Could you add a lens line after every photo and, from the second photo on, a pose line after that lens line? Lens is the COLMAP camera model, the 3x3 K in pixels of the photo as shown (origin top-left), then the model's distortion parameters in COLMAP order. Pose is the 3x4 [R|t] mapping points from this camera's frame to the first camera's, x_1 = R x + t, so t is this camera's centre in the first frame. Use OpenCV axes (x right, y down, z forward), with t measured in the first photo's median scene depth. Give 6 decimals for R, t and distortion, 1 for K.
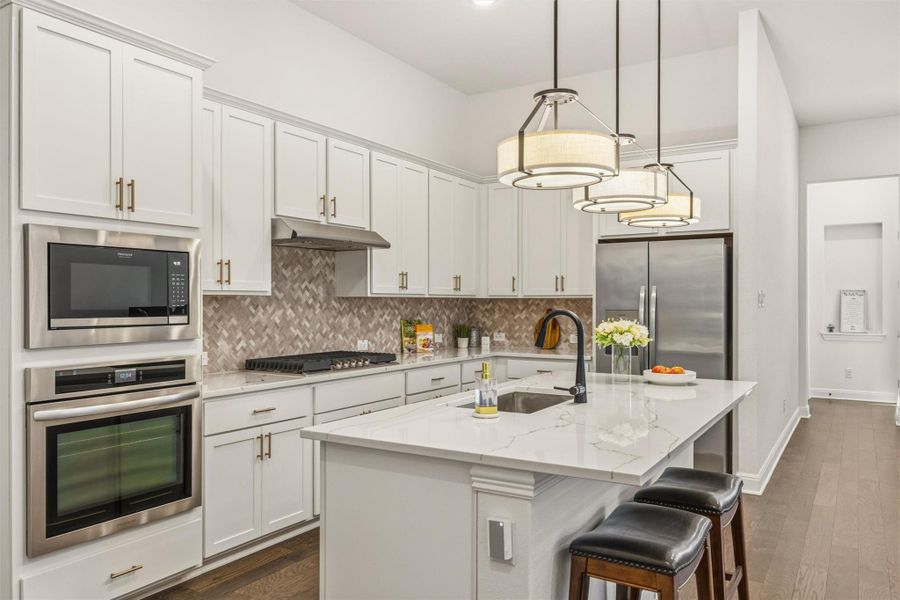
lens RADIAL K [[677.1, 0, 451.3], [0, 677.1, 304.7], [0, 0, 1]] dist [0.009080, -0.002785]
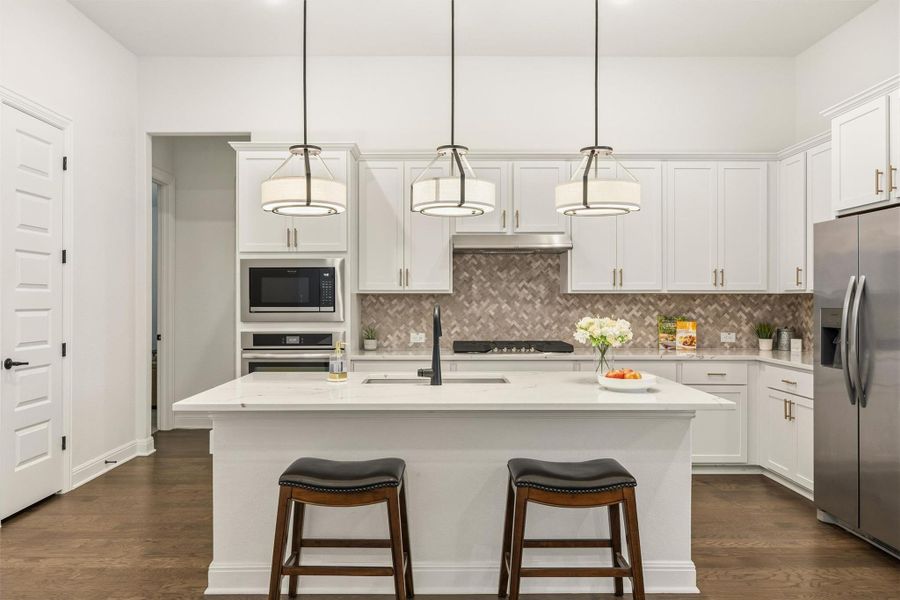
lens RADIAL K [[677.1, 0, 459.5], [0, 677.1, 301.9], [0, 0, 1]] dist [0.009080, -0.002785]
pose [[0.519668, 0.003527, -0.854361, 0.723277], [-0.002601, 0.999993, 0.002547, -0.000113], [0.854365, 0.000898, 0.519673, 0.263433]]
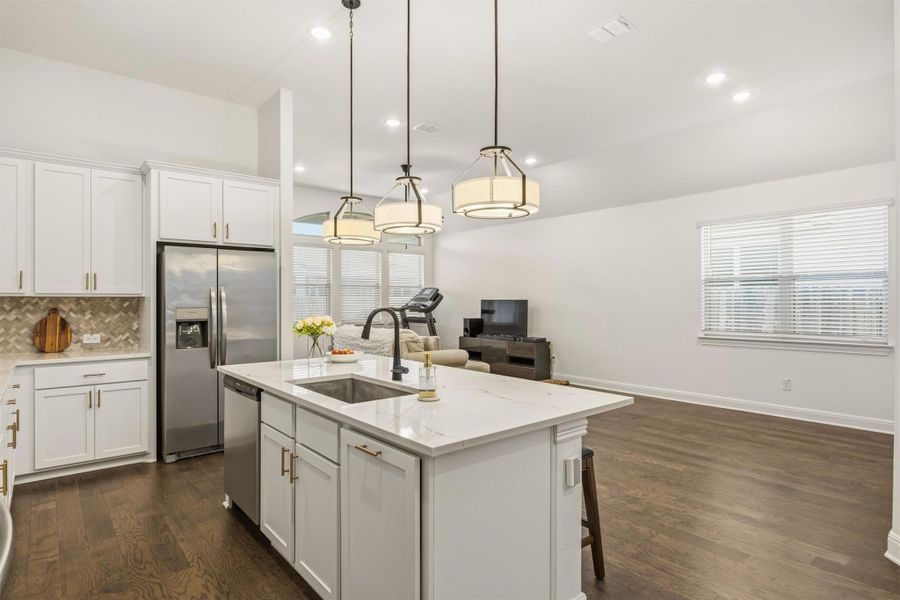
lens RADIAL K [[488.5, 0, 444.5], [0, 488.5, 297.0], [0, 0, 1]] dist [0.000757, 0.000151]
pose [[0.330108, 0.005250, 0.943929, -0.381953], [0.003773, 0.999969, -0.006881, -0.003107], [-0.943936, 0.005833, 0.330078, 0.360997]]
